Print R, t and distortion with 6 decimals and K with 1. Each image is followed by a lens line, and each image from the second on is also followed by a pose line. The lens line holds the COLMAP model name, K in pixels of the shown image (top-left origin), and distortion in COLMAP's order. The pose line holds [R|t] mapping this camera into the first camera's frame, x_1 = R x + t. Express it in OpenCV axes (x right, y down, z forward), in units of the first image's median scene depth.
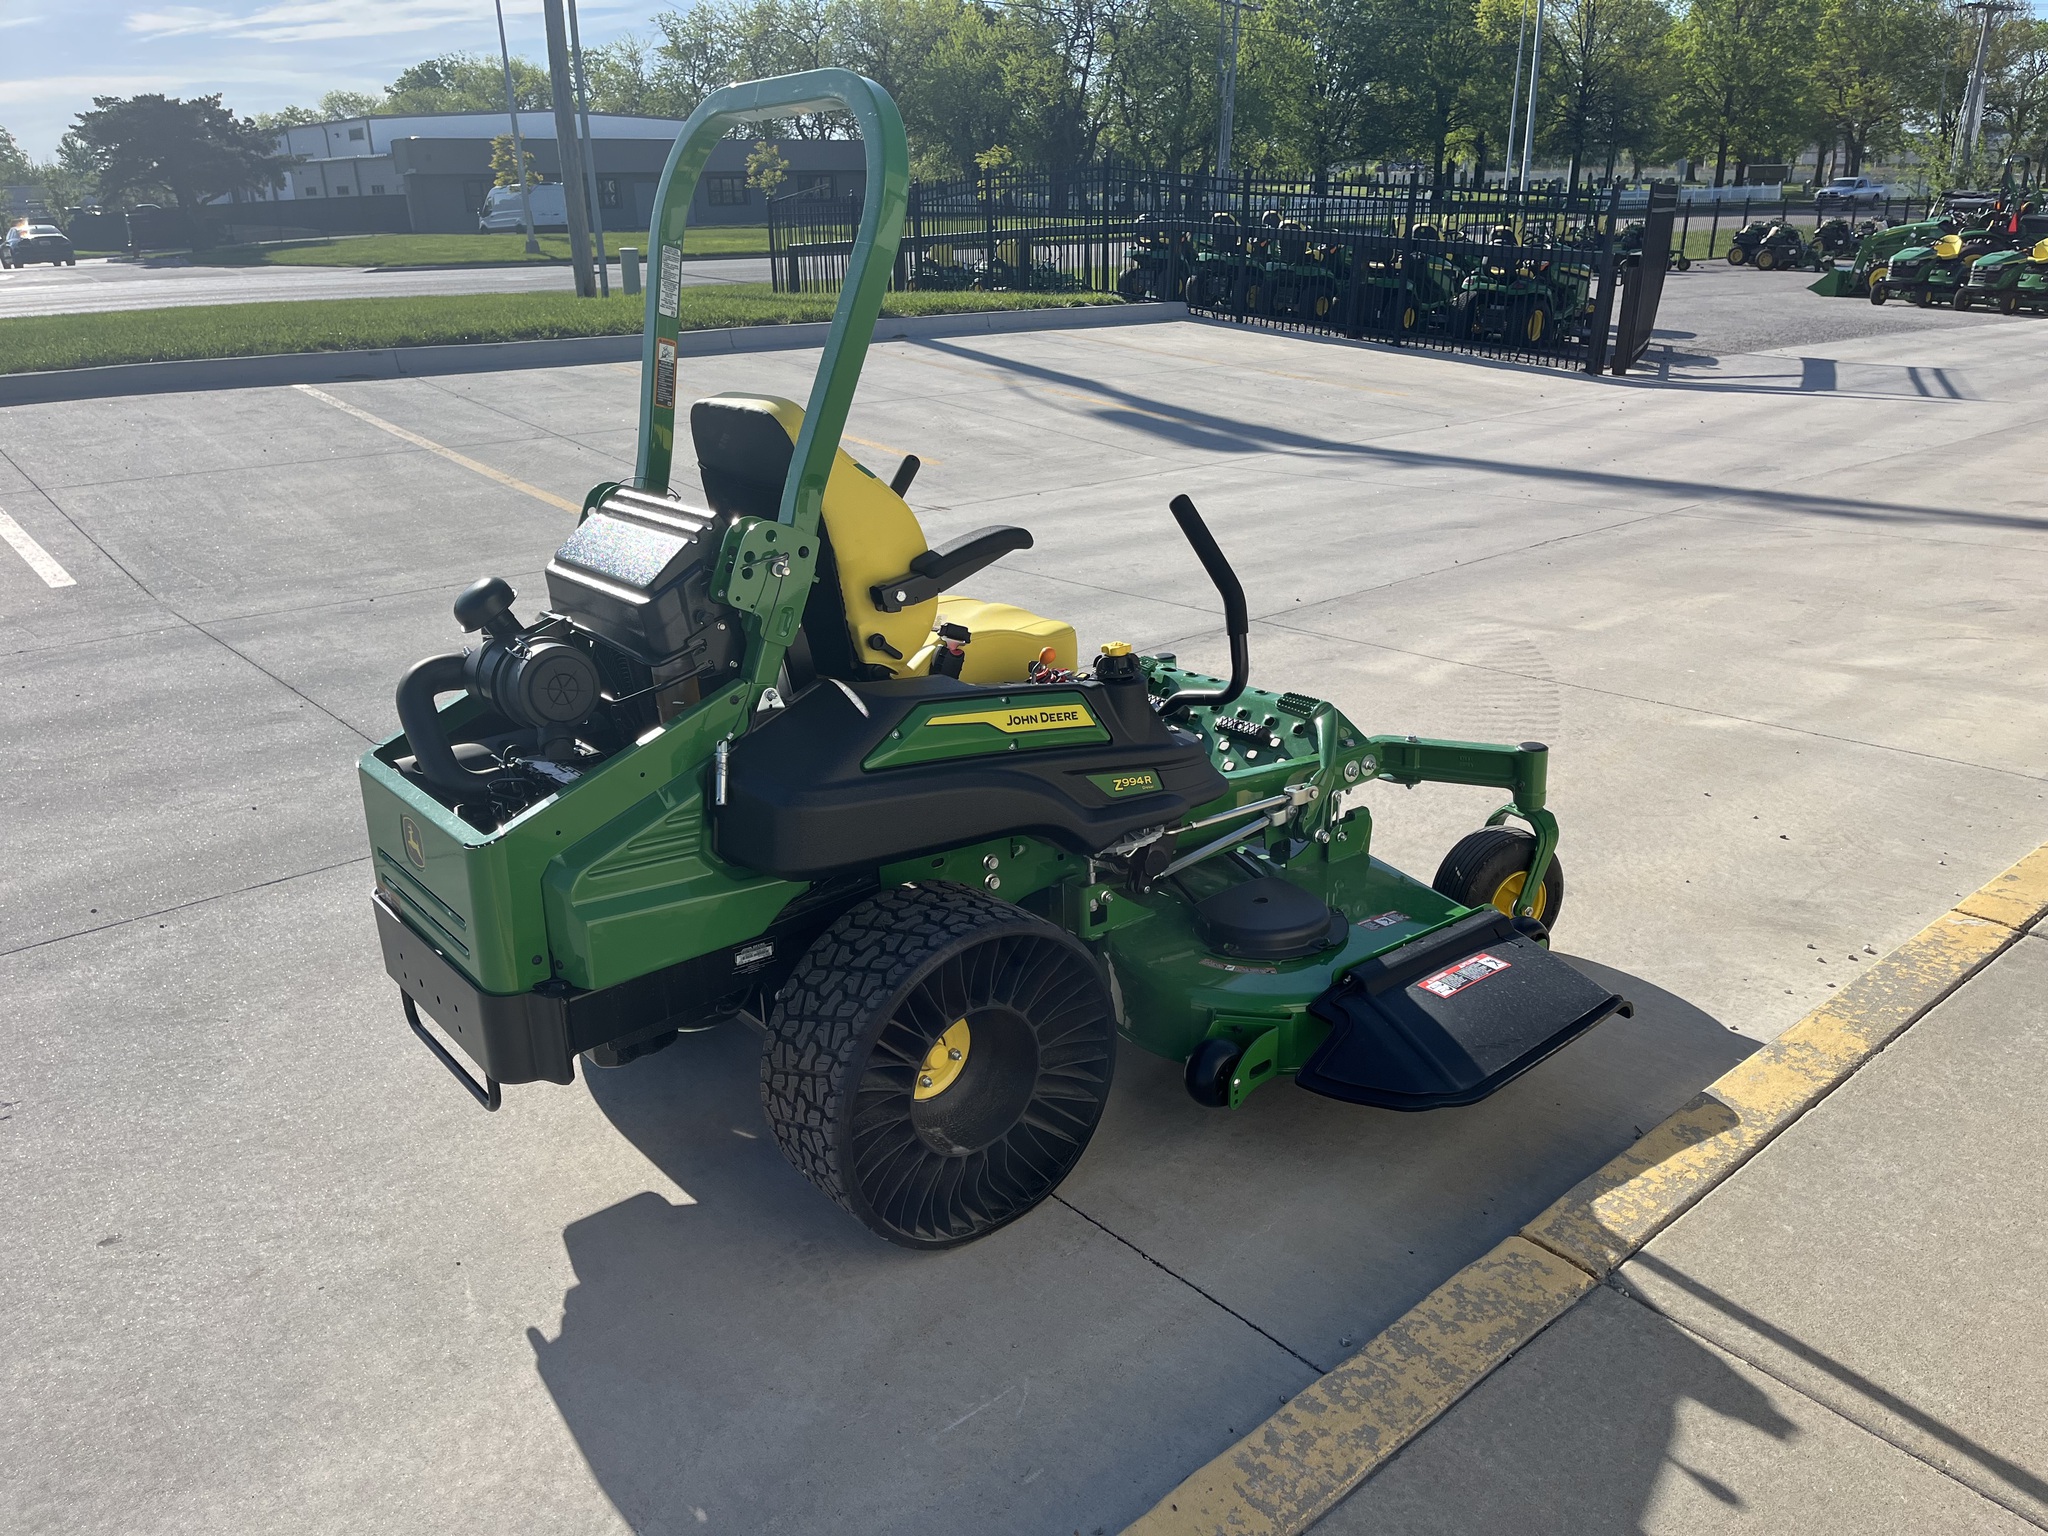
lens RADIAL K [[1545.2, 0, 1045.1], [0, 1545.2, 776.2], [0, 0, 1]] dist [0.073337, -0.096966]
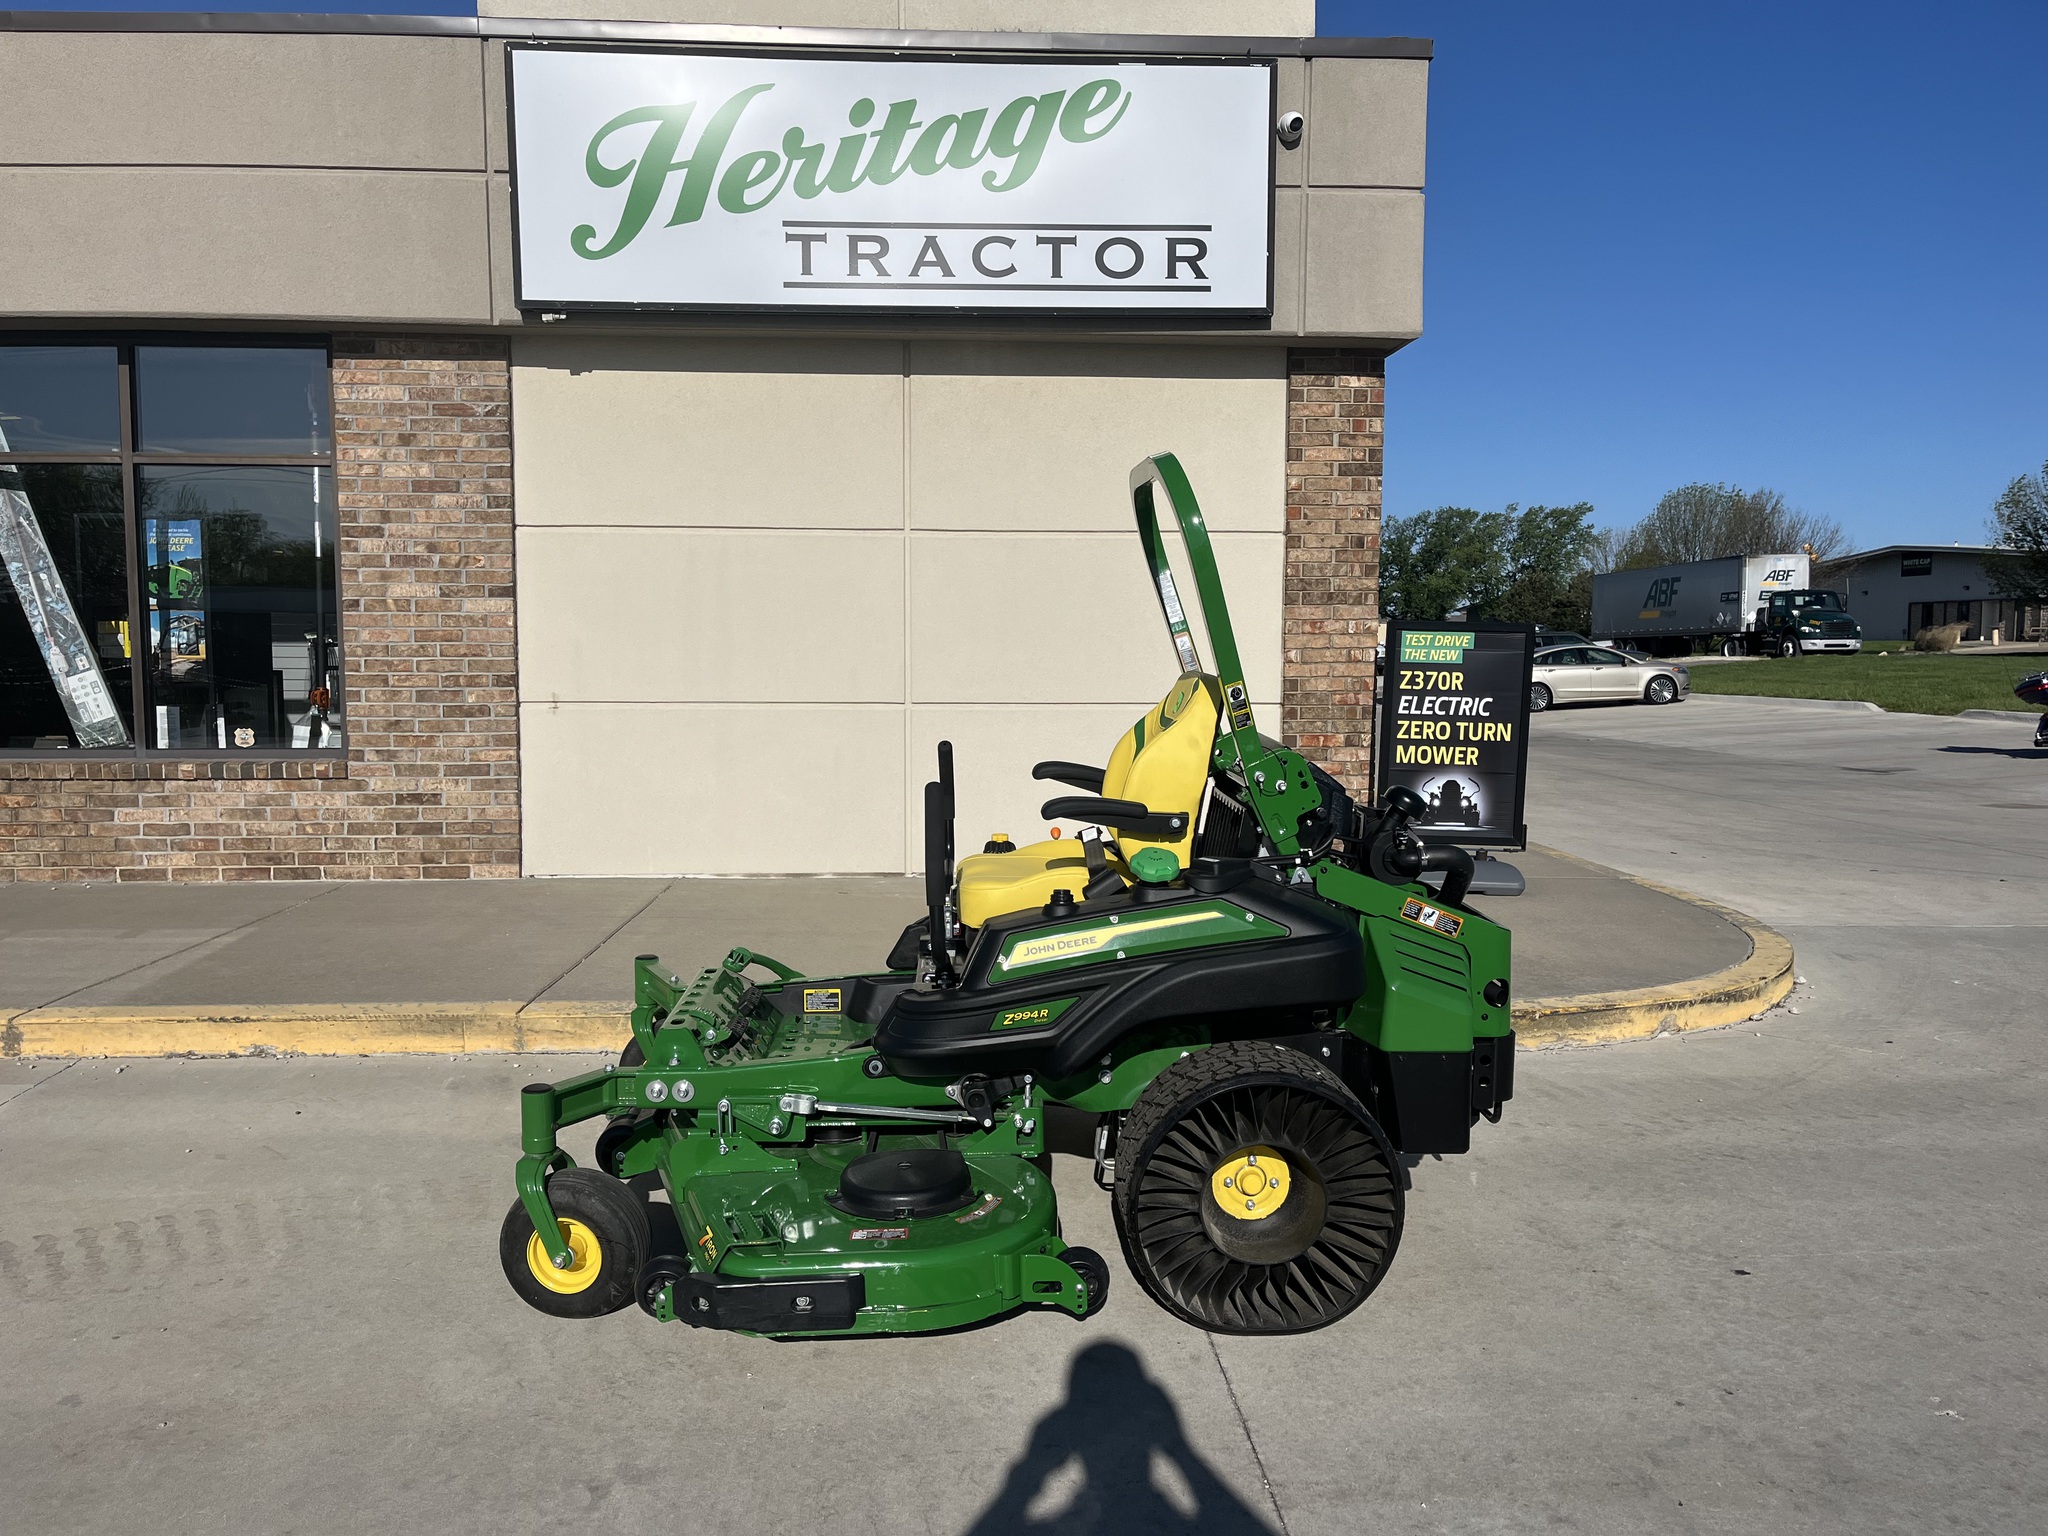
lens RADIAL K [[1547.2, 0, 1010.4], [0, 1547.2, 782.4], [0, 0, 1]] dist [0.067497, -0.091944]
pose [[-0.794993, -0.038338, 0.605406, -0.190767], [0.226615, 0.906978, 0.355016, -0.145888], [-0.562701, 0.419429, -0.712353, 0.452982]]
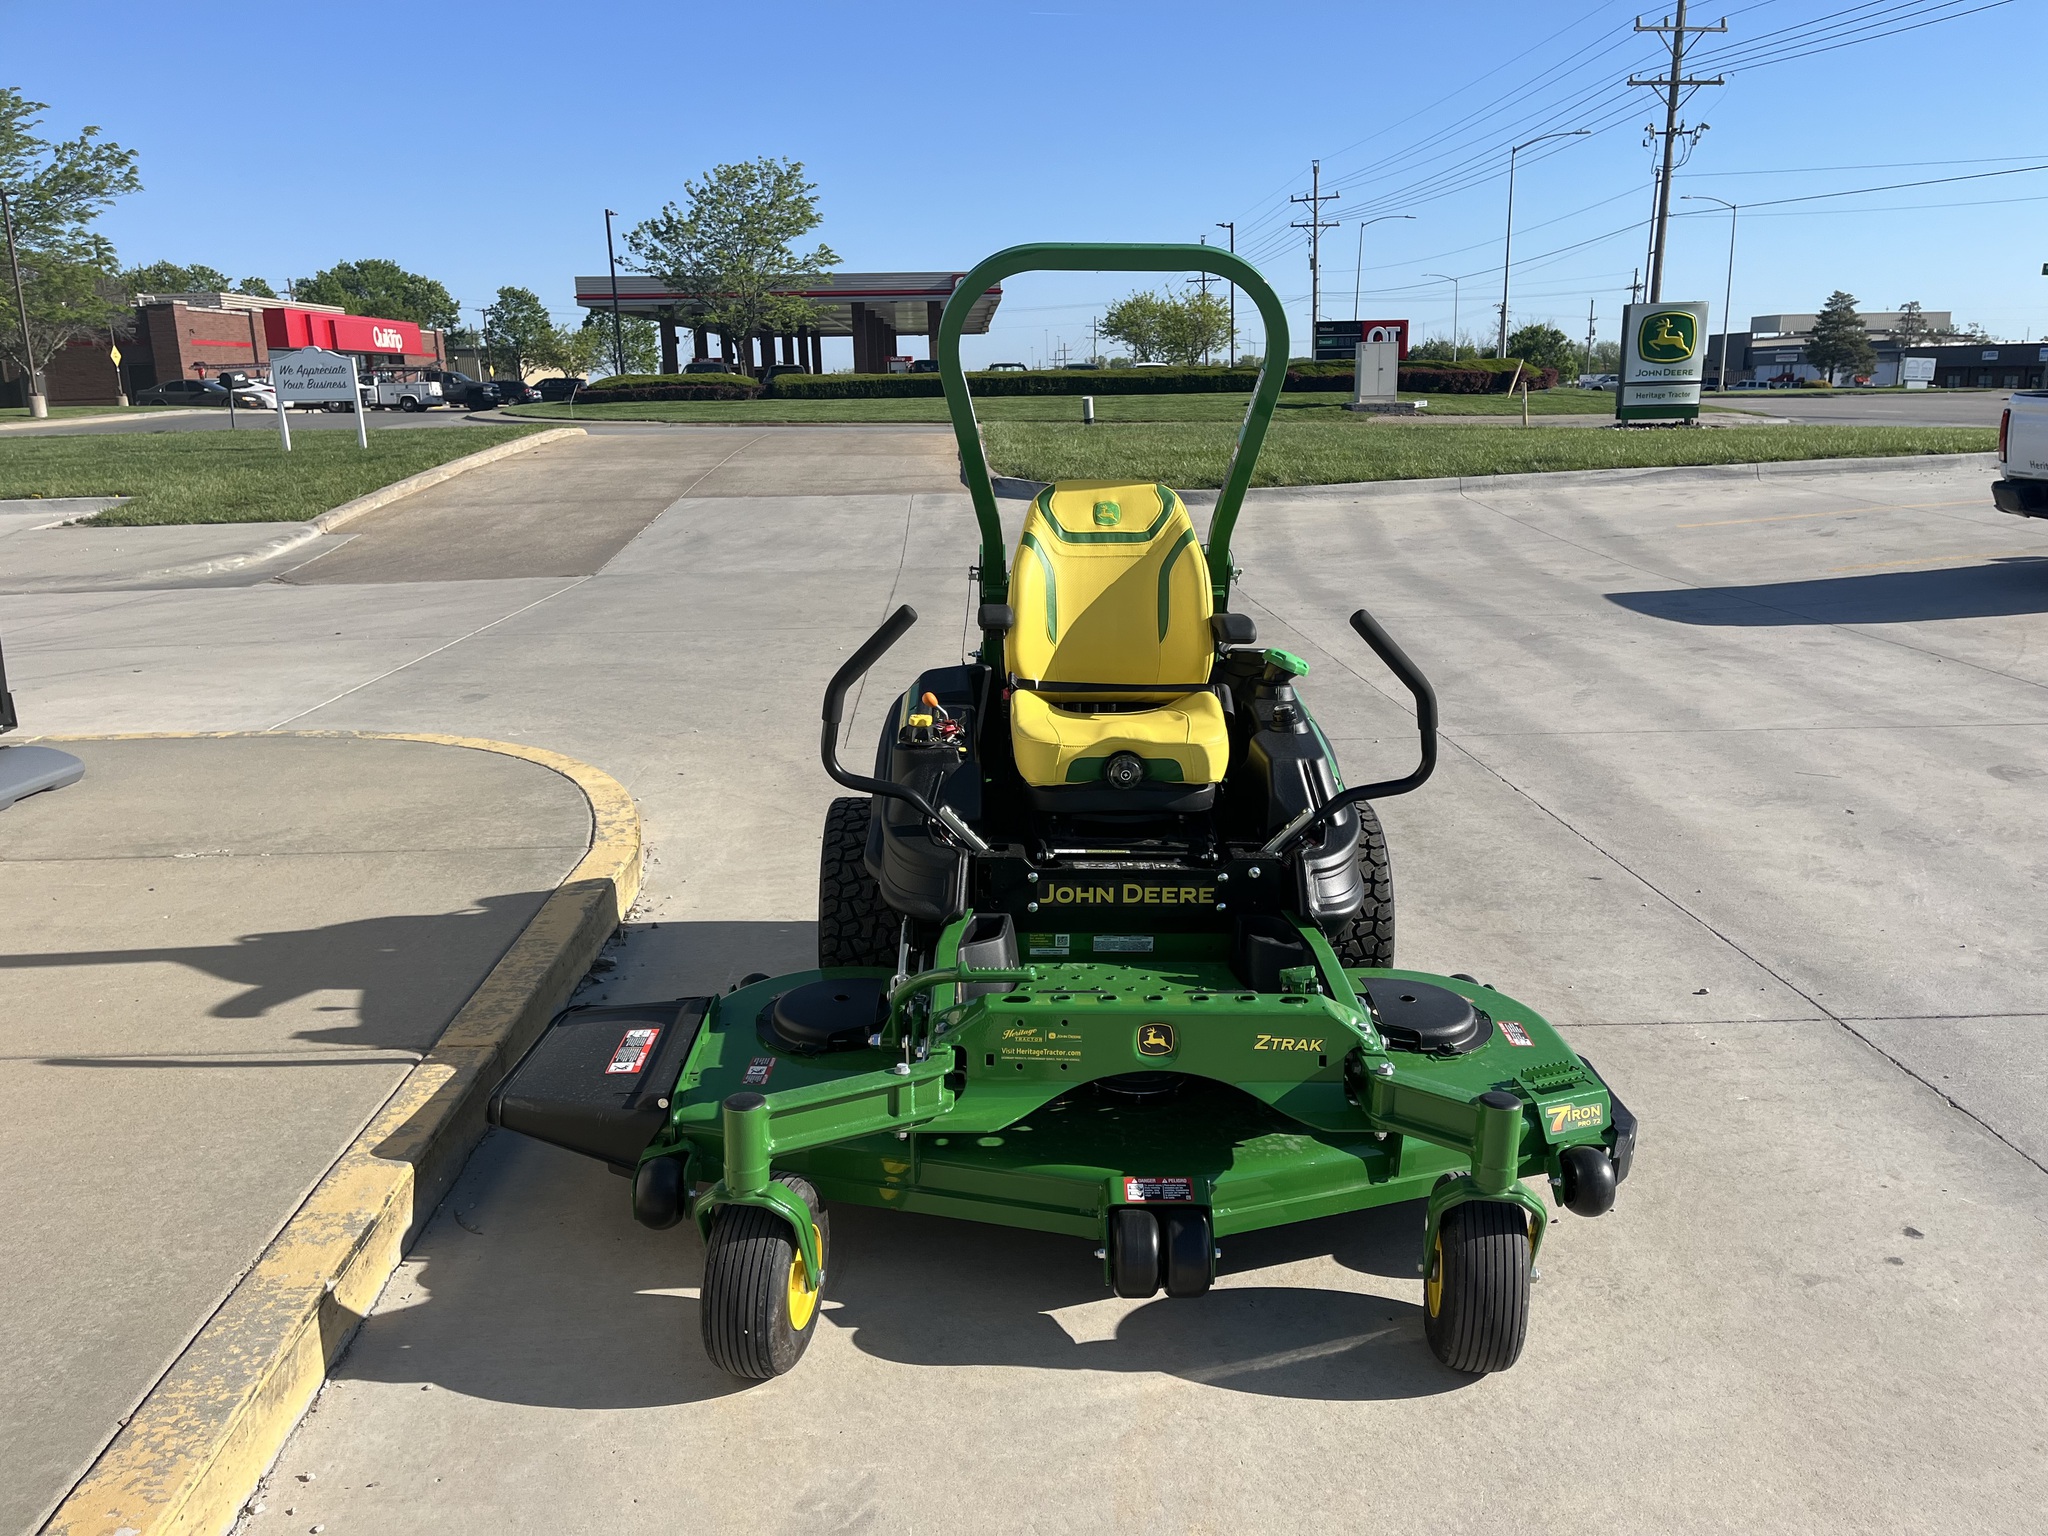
lens RADIAL K [[1545.2, 0, 1045.1], [0, 1545.2, 776.2], [0, 0, 1]] dist [0.073337, -0.096966]
pose [[-0.604597, 0.224491, -0.764242, 0.194974], [-0.253561, 0.855308, 0.451835, -0.131140], [0.755095, 0.466961, -0.460194, 0.361349]]
